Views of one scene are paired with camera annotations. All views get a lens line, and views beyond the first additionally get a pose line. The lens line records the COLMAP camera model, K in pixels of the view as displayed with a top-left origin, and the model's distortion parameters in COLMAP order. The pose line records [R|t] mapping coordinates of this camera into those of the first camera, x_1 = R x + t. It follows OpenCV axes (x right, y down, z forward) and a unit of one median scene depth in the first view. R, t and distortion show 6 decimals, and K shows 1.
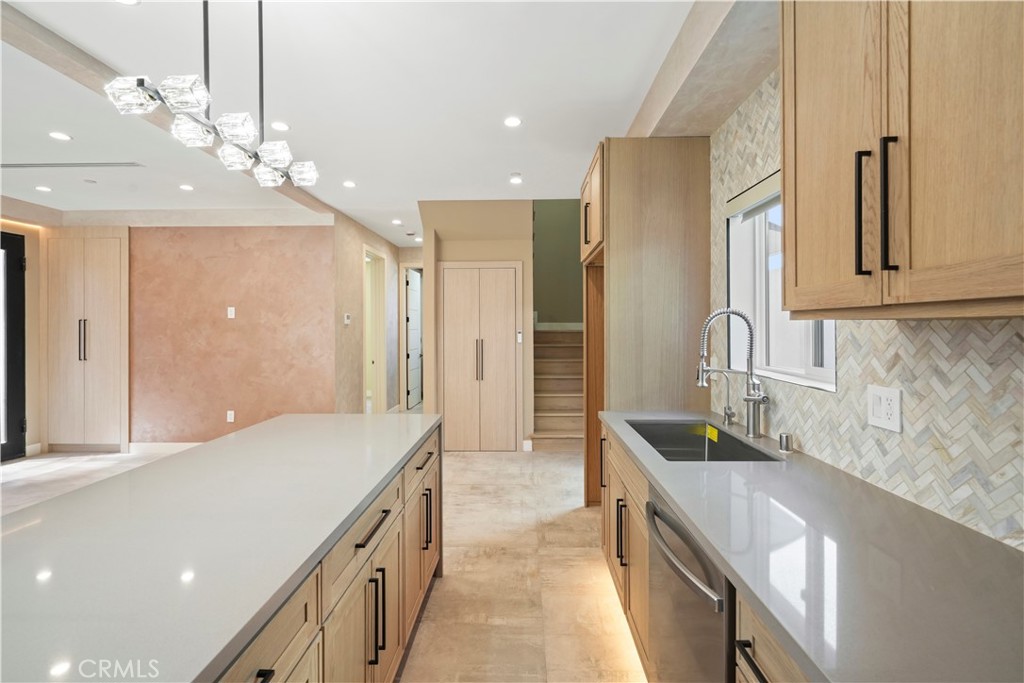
lens RADIAL K [[469.1, 0, 511.6], [0, 469.1, 331.2], [0, 0, 1]] dist [0.002766, 0.000233]
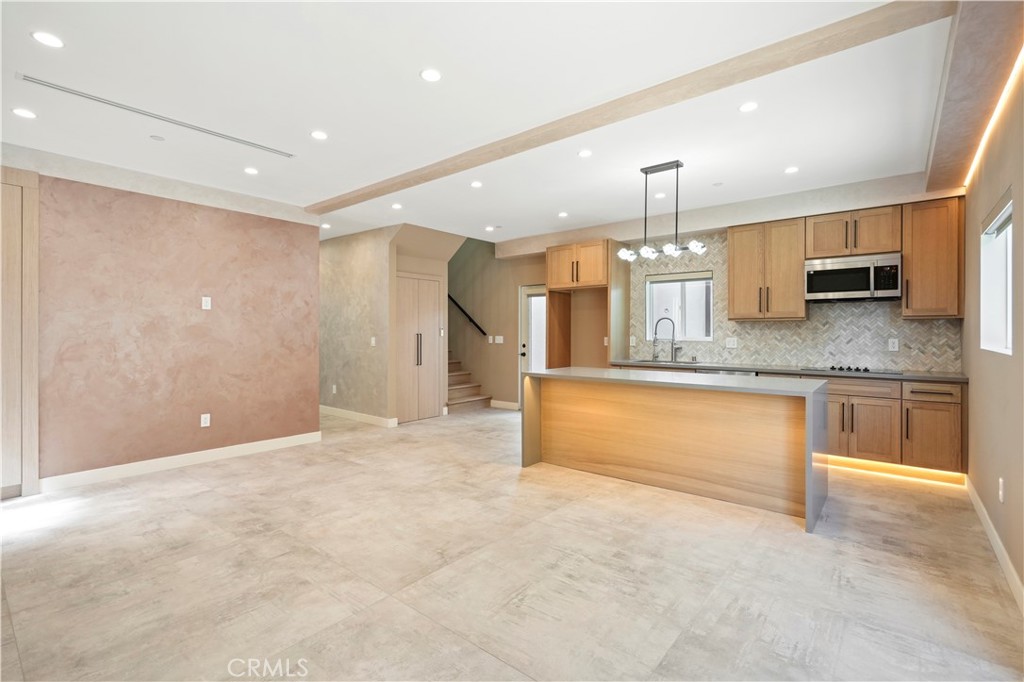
lens RADIAL K [[469.1, 0, 509.4], [0, 469.1, 337.3], [0, 0, 1]] dist [0.002766, 0.000233]
pose [[0.613828, -0.004790, 0.789425, -1.012119], [0.003961, 0.999988, 0.002987, 0.026570], [-0.789430, 0.001293, 0.613839, 0.006301]]
